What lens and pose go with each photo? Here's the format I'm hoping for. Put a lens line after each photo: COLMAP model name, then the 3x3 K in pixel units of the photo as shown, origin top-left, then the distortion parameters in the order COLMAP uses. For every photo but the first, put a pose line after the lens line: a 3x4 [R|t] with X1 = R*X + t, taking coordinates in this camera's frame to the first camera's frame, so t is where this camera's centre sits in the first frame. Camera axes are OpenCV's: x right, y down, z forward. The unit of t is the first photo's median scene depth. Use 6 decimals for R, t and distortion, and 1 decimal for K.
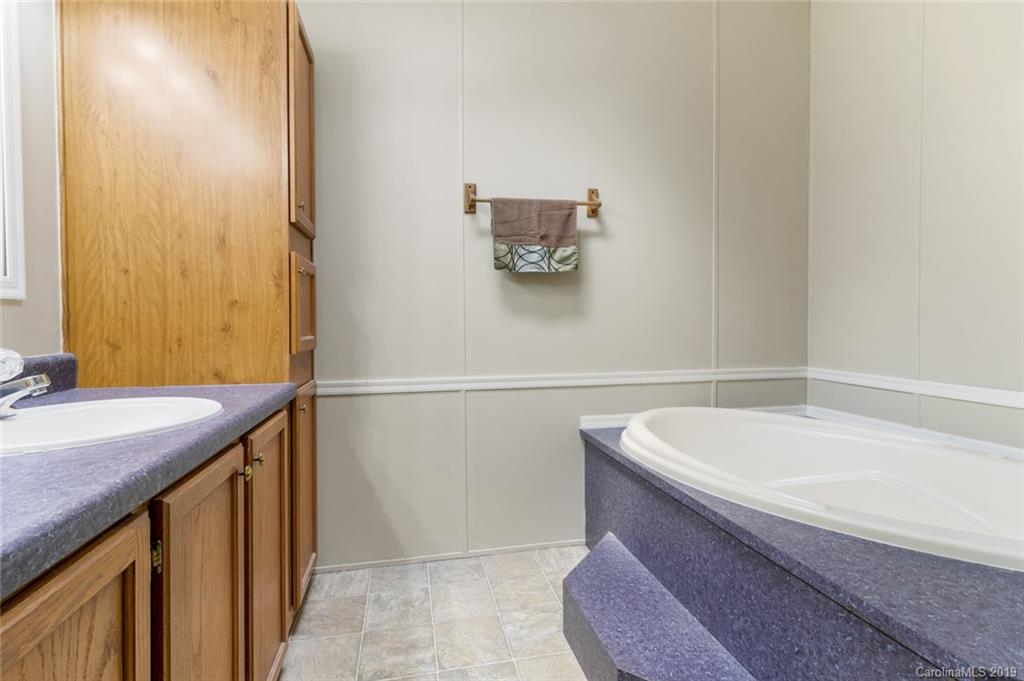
lens RADIAL K [[477.1, 0, 515.7], [0, 477.1, 332.3], [0, 0, 1]] dist [0.001320, -0.000243]
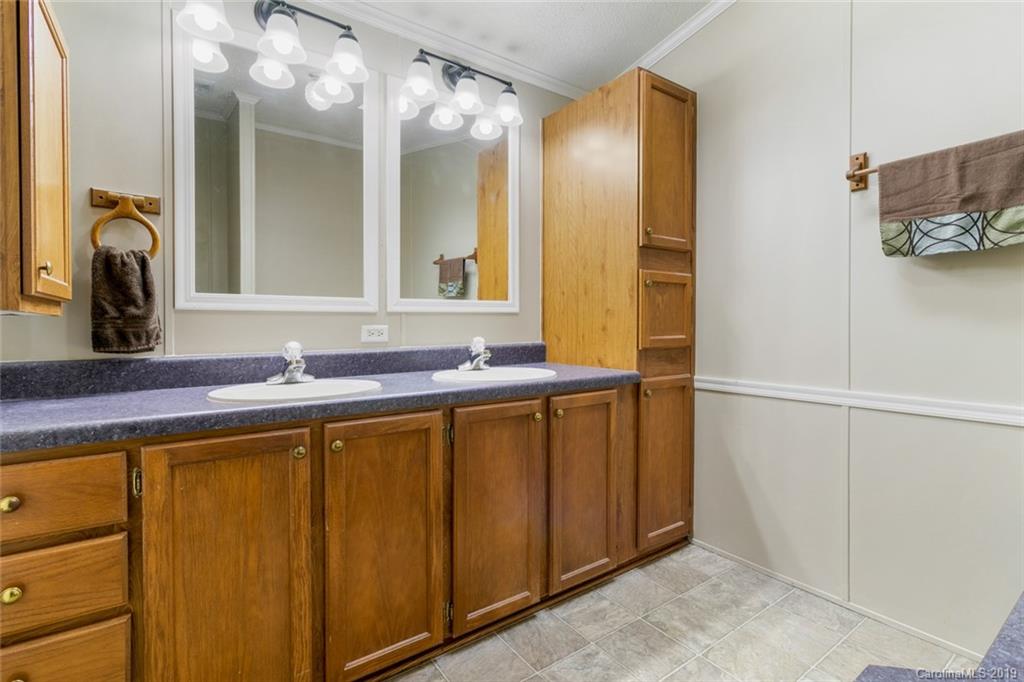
lens RADIAL K [[477.1, 0, 492.6], [0, 477.1, 334.6], [0, 0, 1]] dist [0.001320, -0.000243]
pose [[0.374194, 0.022740, -0.927072, 0.443744], [-0.017036, 0.999699, 0.017645, -0.007271], [0.927194, 0.009191, 0.374468, 0.120864]]
